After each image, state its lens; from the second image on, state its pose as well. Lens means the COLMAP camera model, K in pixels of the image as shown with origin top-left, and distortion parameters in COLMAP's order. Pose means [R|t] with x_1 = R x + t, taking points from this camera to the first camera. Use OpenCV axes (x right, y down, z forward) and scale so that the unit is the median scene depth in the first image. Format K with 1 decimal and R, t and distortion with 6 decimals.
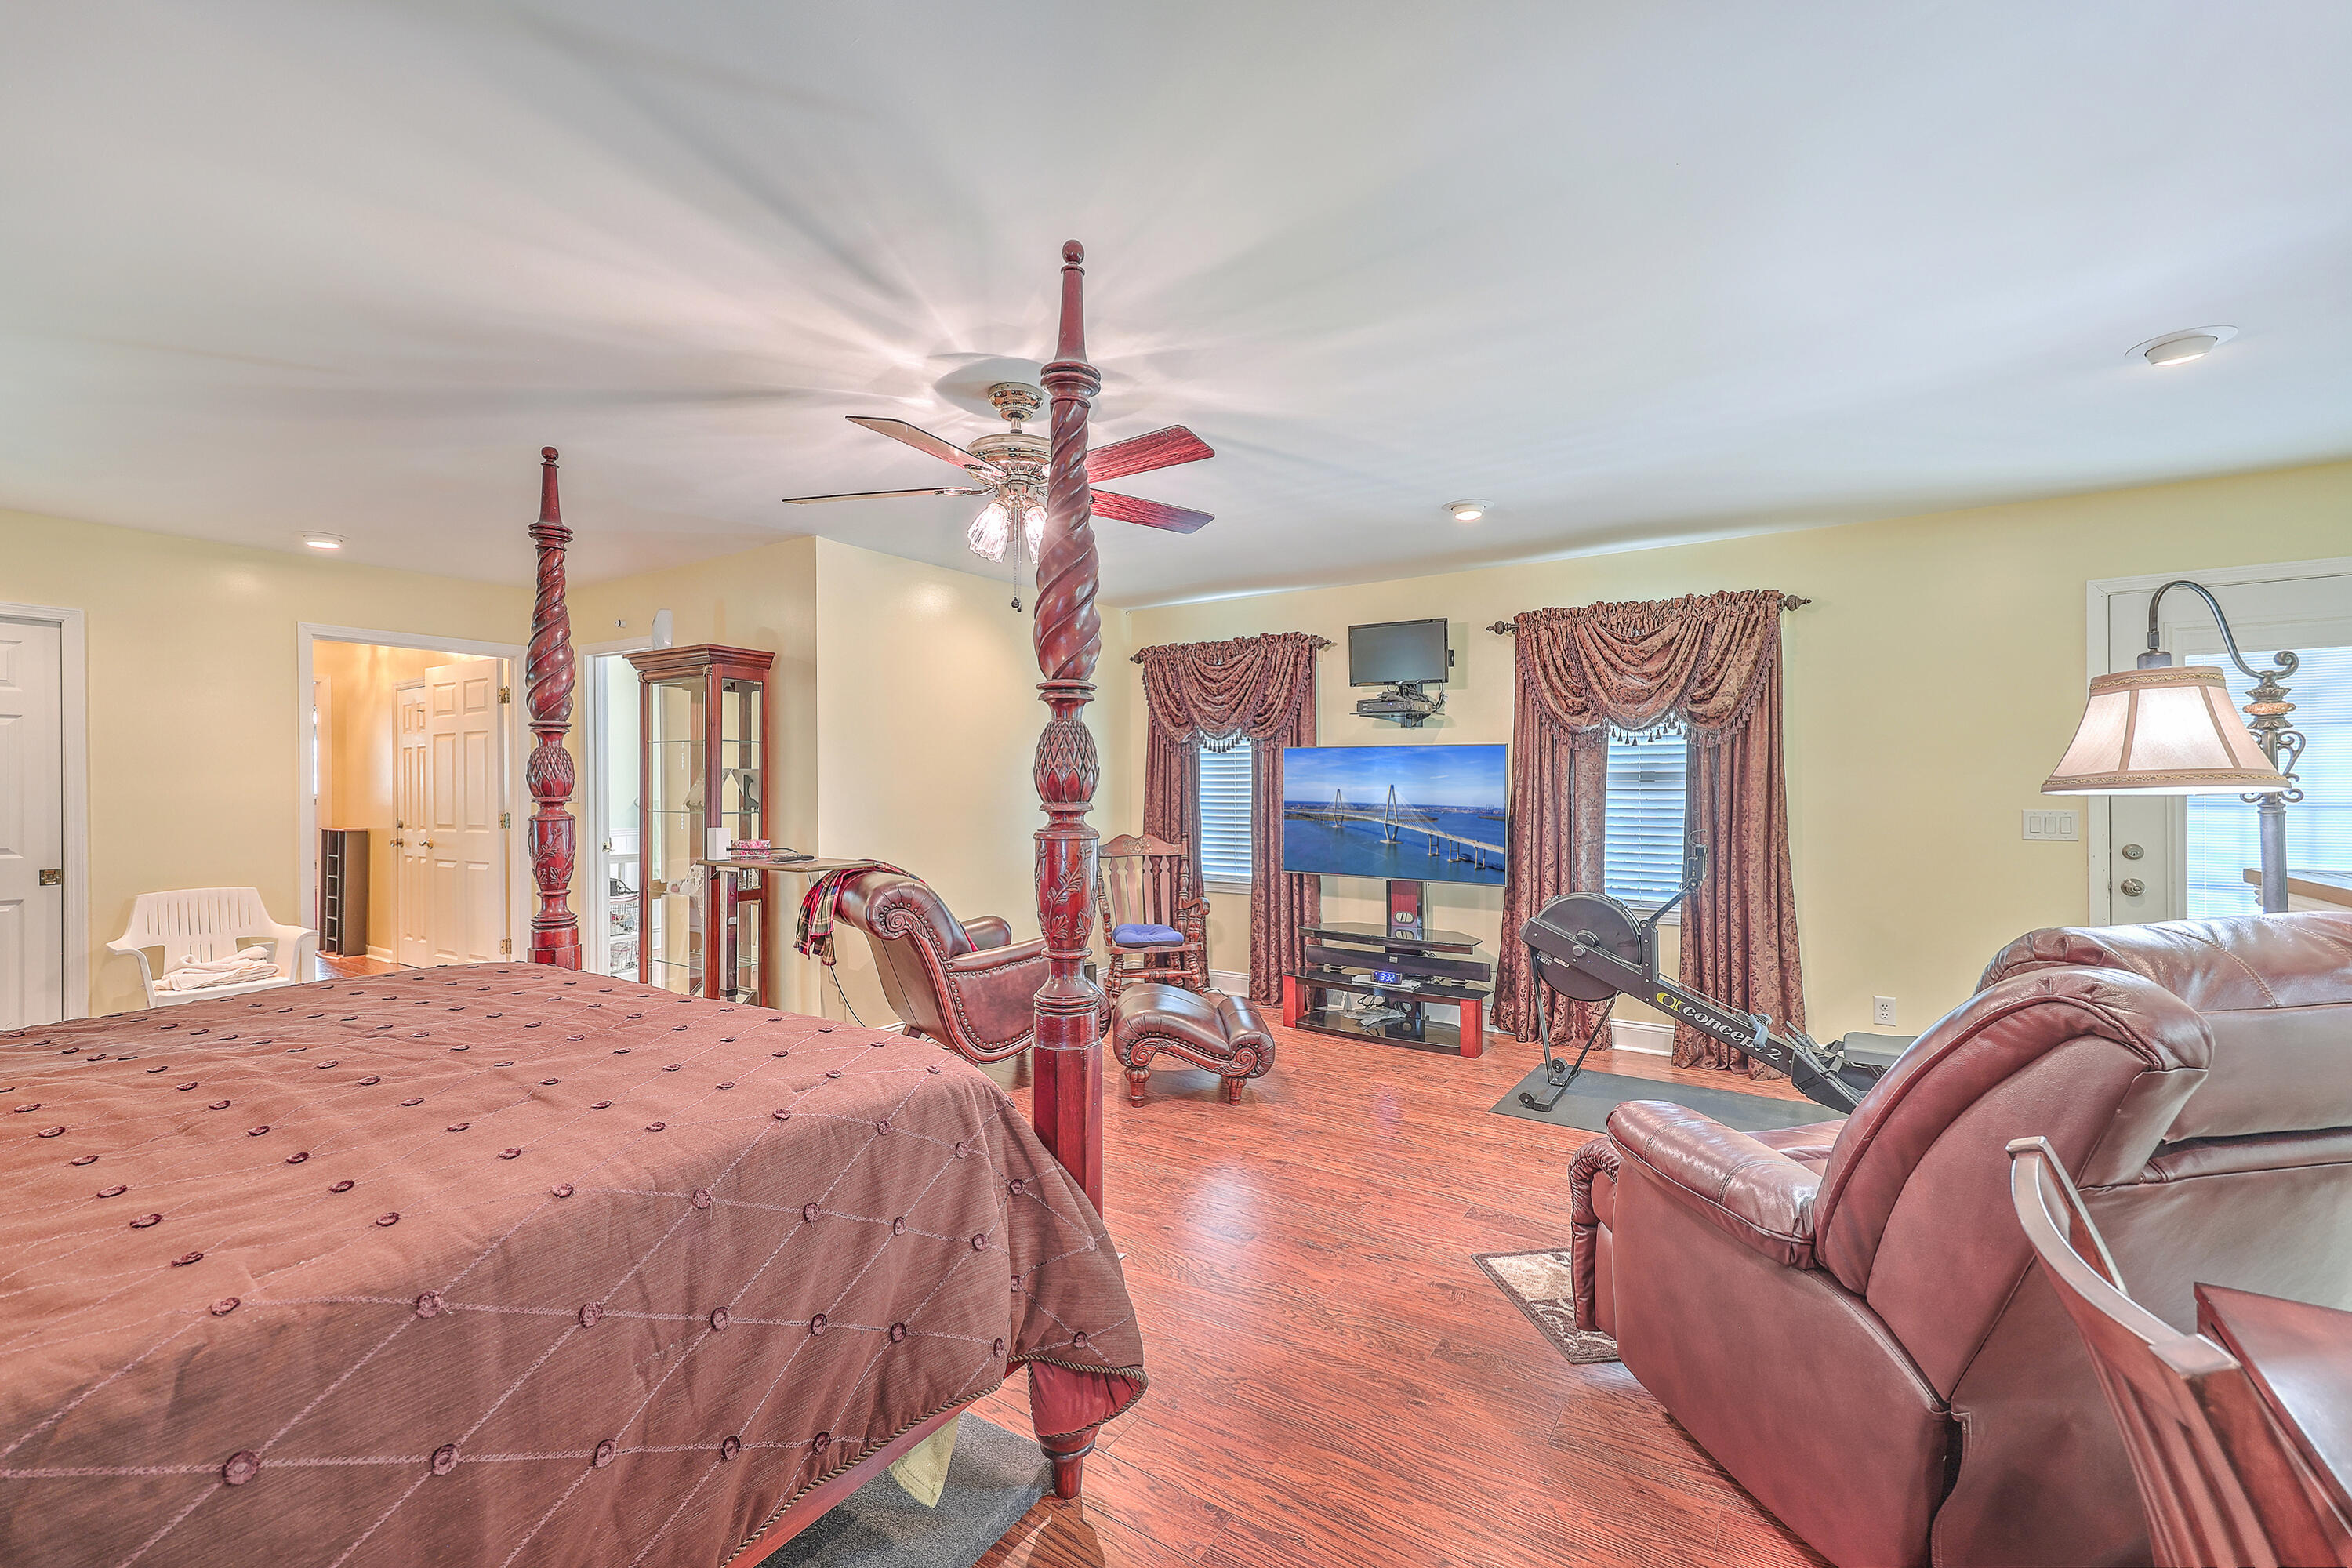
lens RADIAL K [[969.2, 0, 1178.8], [0, 969.2, 778.0], [0, 0, 1]] dist [-0.000977, -0.000165]
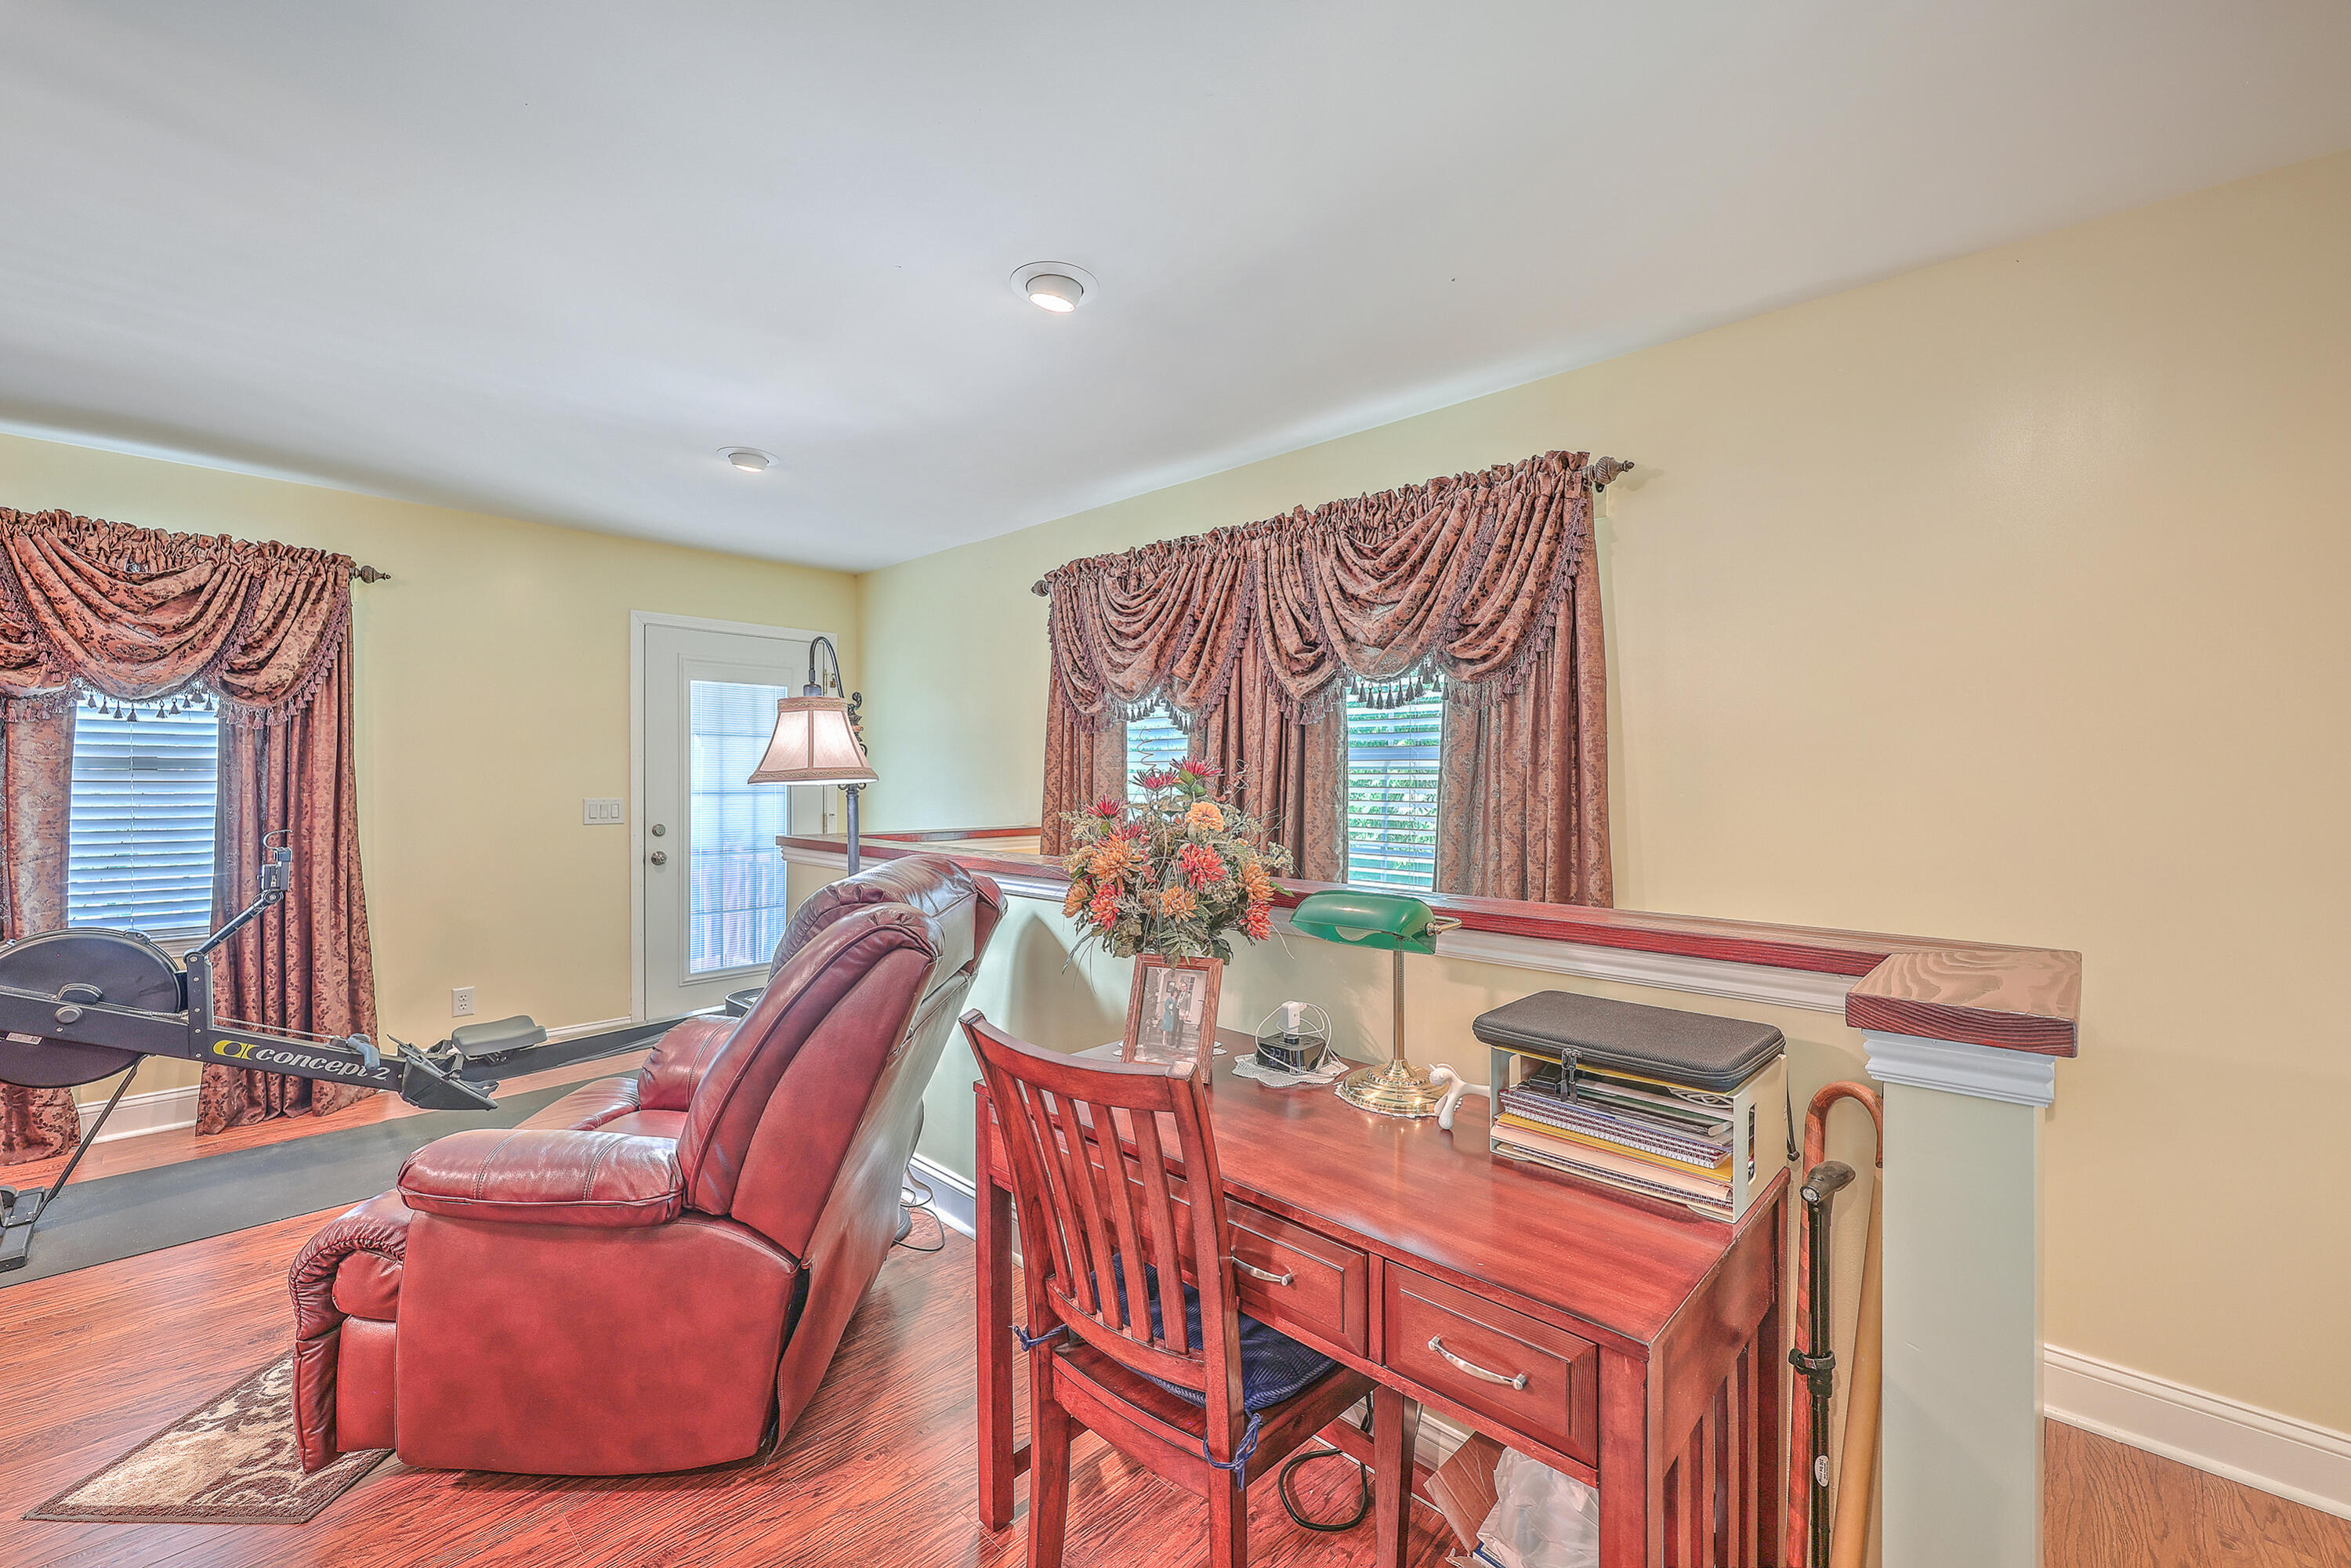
lens RADIAL K [[968.8, 0, 1178.3], [0, 968.8, 778.0], [0, 0, 1]] dist [-0.000977, -0.000165]
pose [[0.155119, 0.003225, 0.987891, -0.138757], [-0.012299, 0.999923, -0.001333, 0.000957], [-0.987819, -0.011943, 0.155147, 0.108901]]
